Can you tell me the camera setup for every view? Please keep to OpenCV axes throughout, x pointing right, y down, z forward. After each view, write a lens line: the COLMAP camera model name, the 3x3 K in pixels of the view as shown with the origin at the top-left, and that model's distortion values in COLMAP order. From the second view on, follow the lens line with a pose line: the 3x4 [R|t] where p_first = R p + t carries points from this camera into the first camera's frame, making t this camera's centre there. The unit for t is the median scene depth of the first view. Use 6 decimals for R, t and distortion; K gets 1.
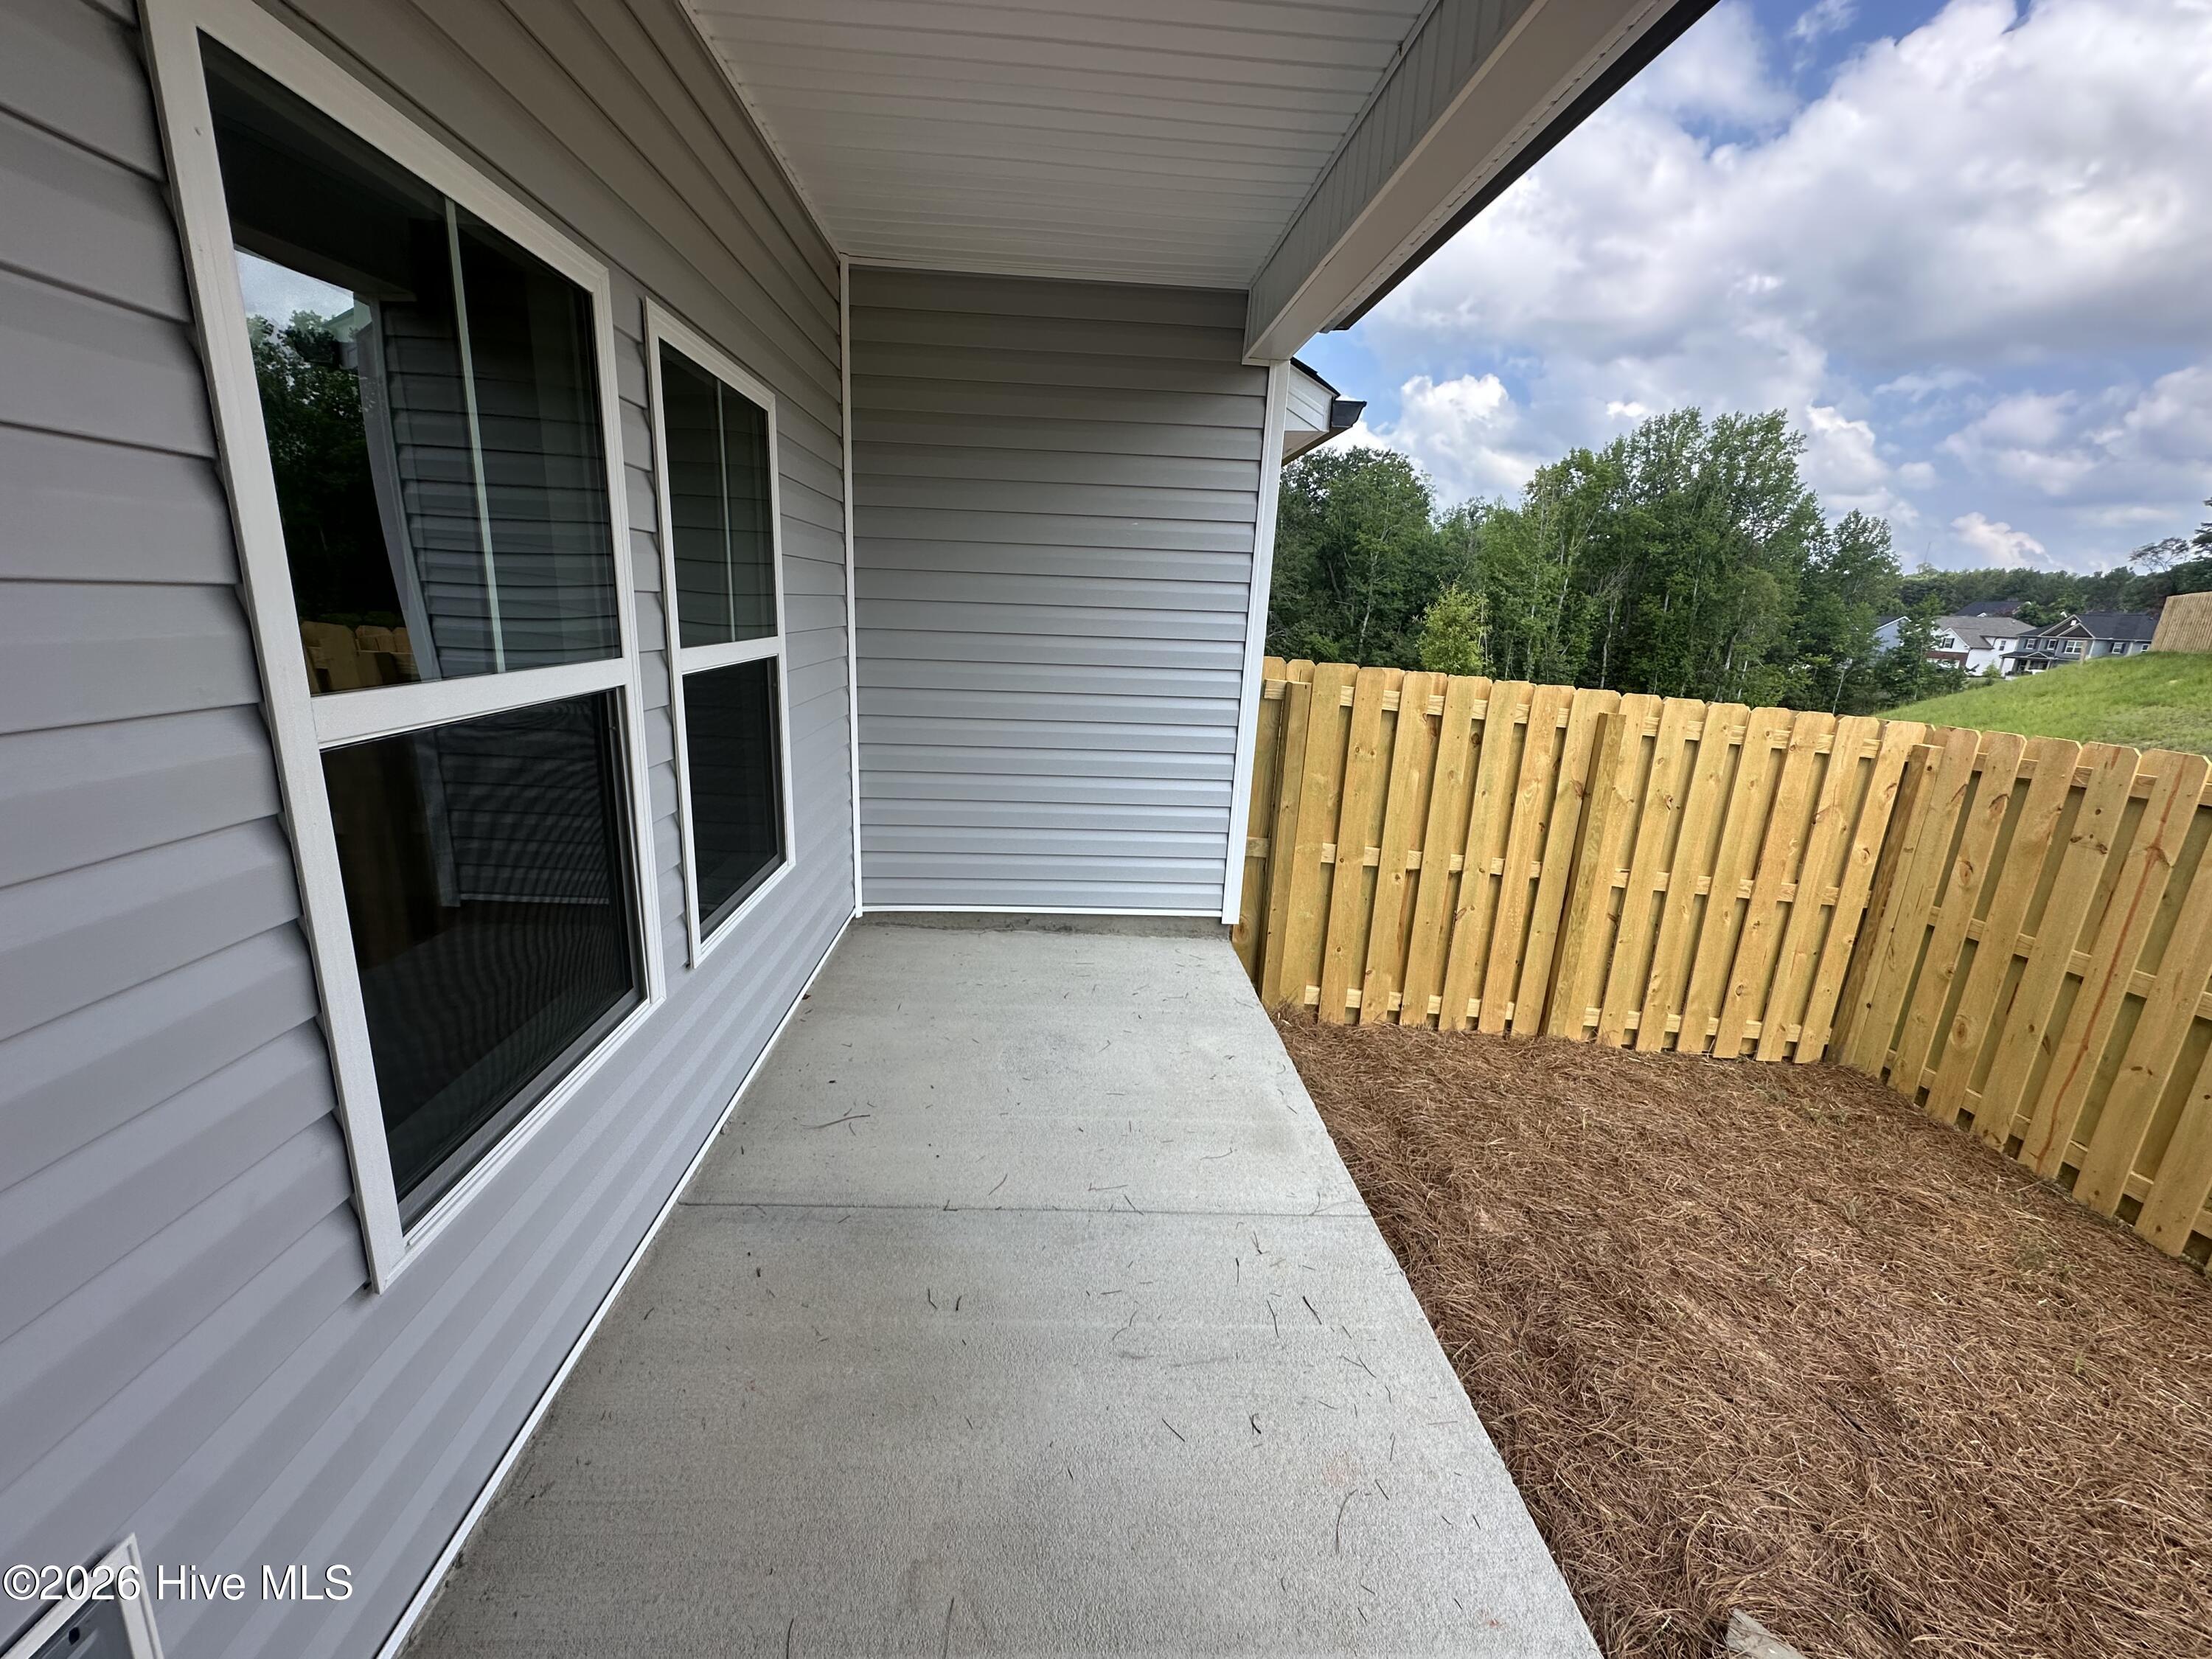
lens RADIAL K [[881.9, 0, 1103.9], [0, 881.9, 826.0], [0, 0, 1]] dist [-0.001812, -0.000057]
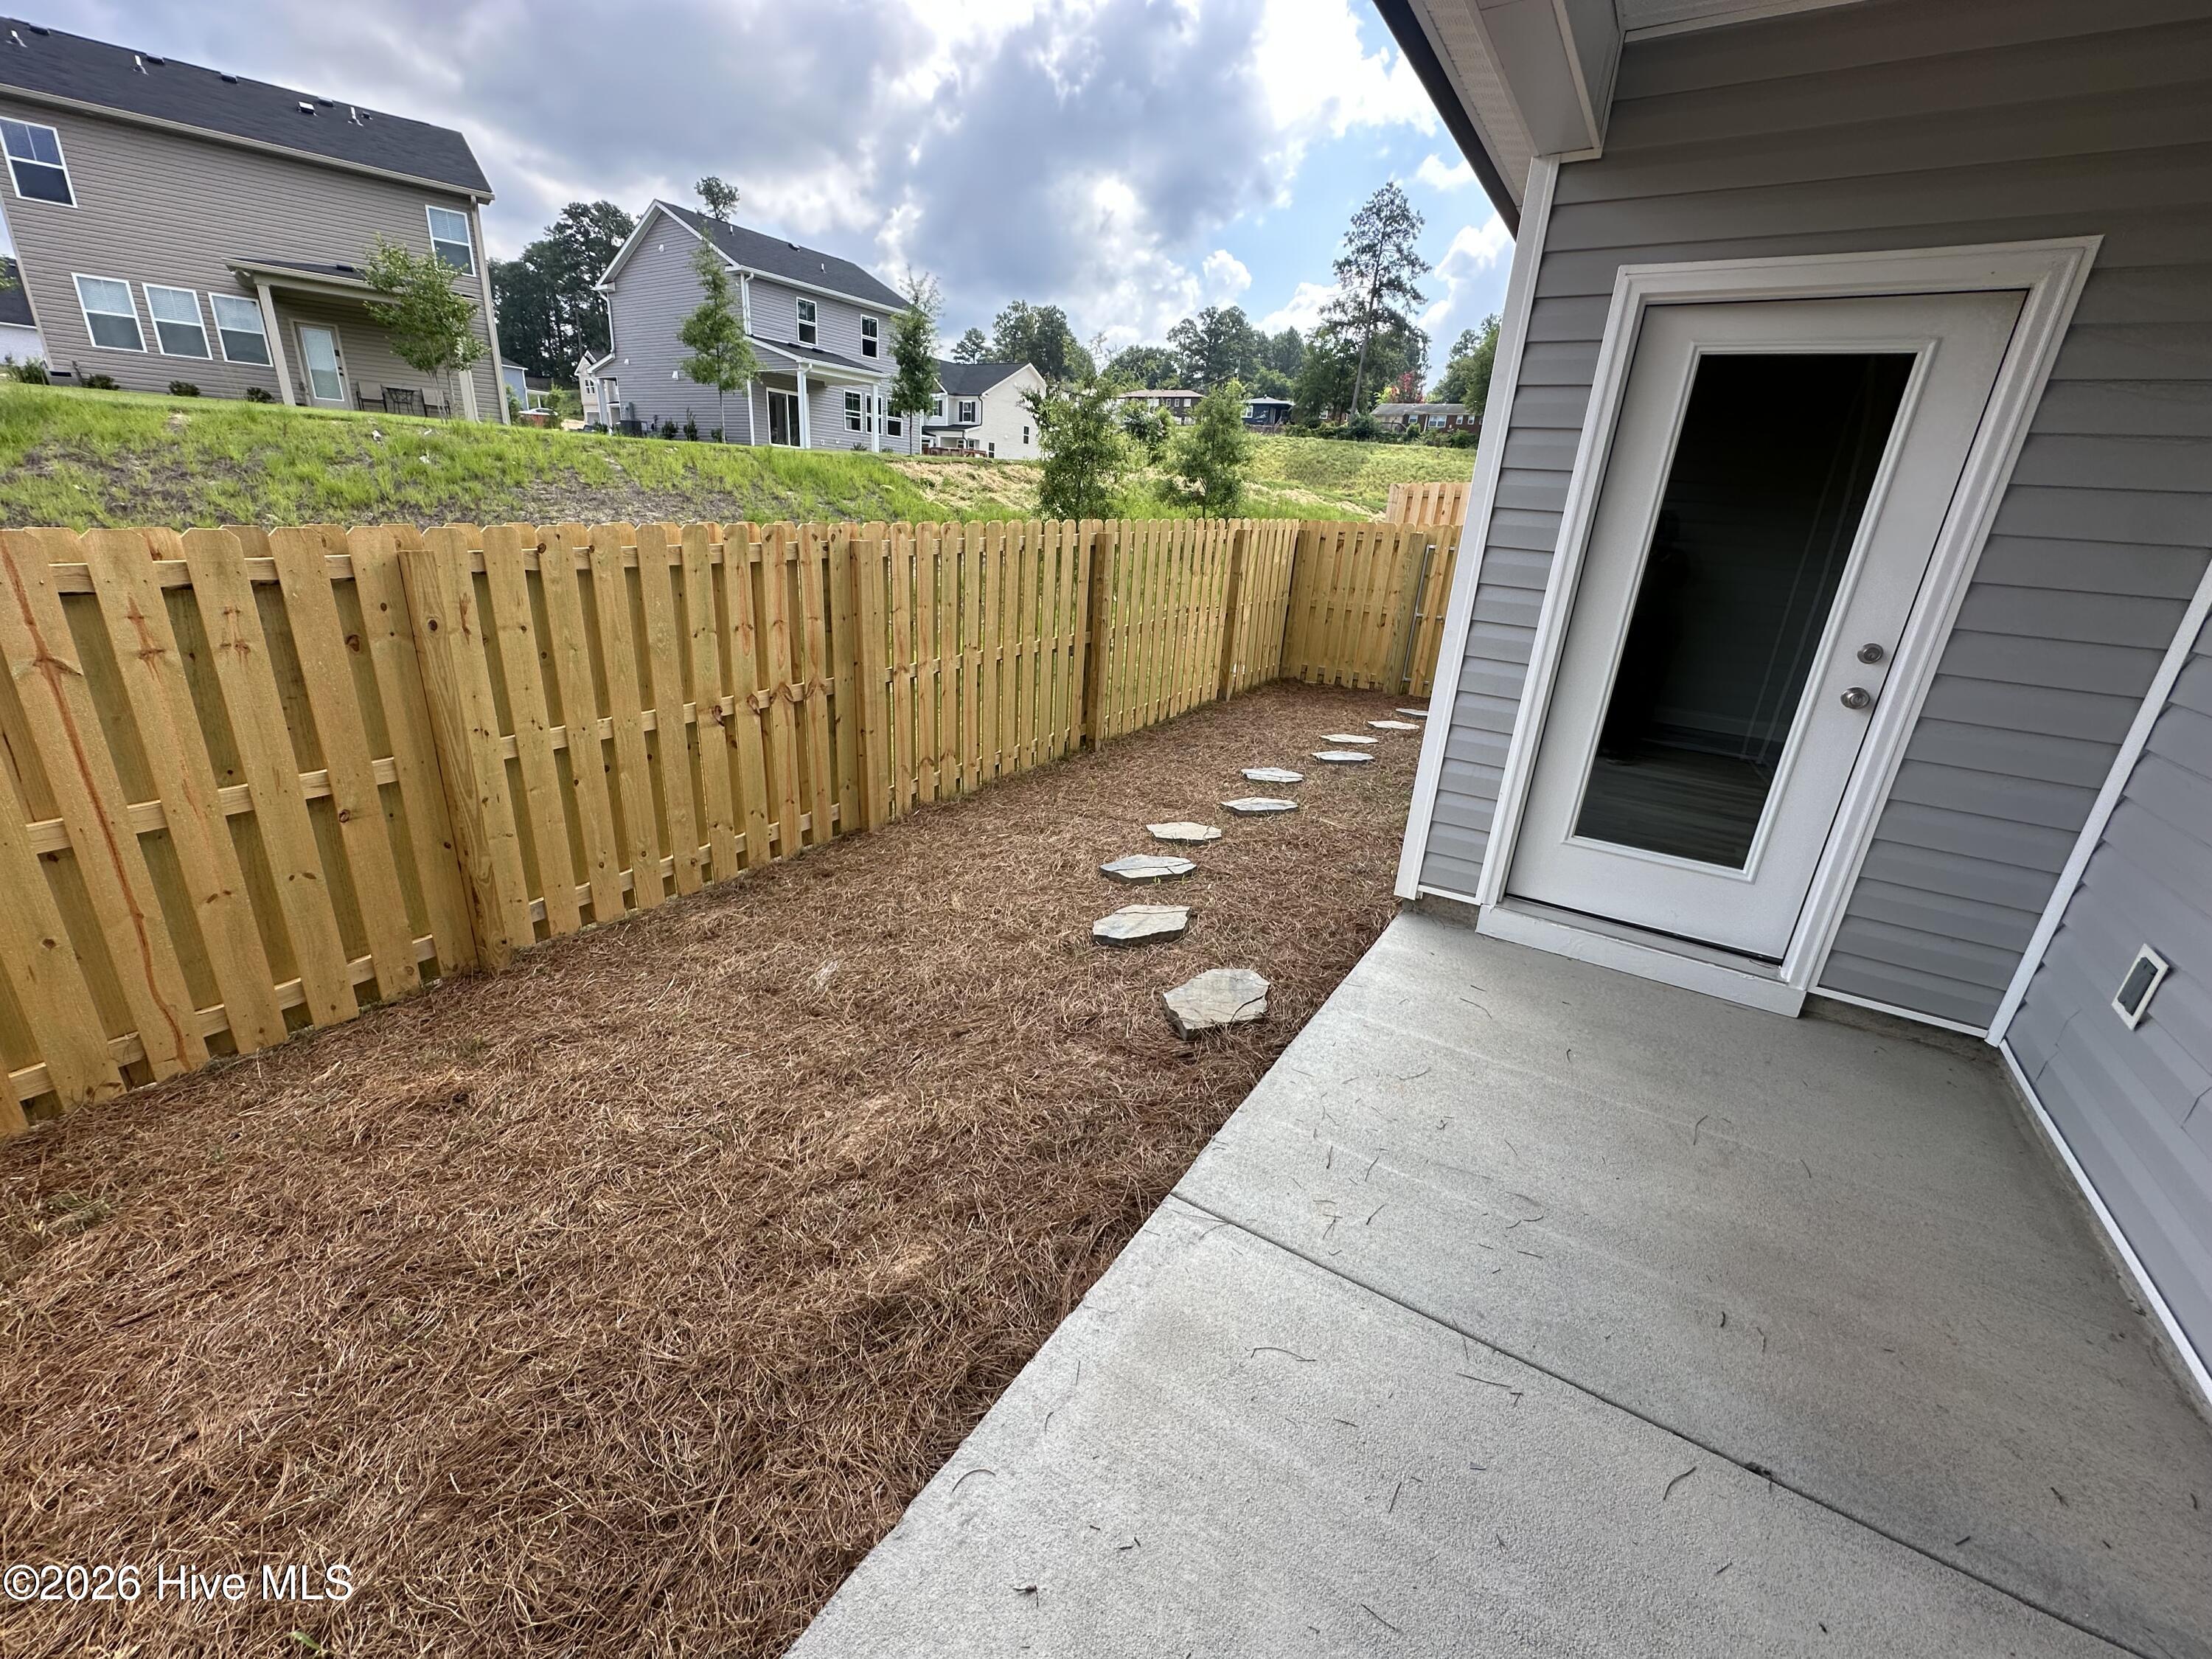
lens RADIAL K [[881.9, 0, 1103.9], [0, 881.9, 826.0], [0, 0, 1]] dist [-0.001812, -0.000057]
pose [[-0.803314, -0.290404, 0.519953, 0.011377], [0.050136, 0.836982, 0.544930, -0.233288], [-0.593441, 0.463818, -0.657800, 1.057468]]
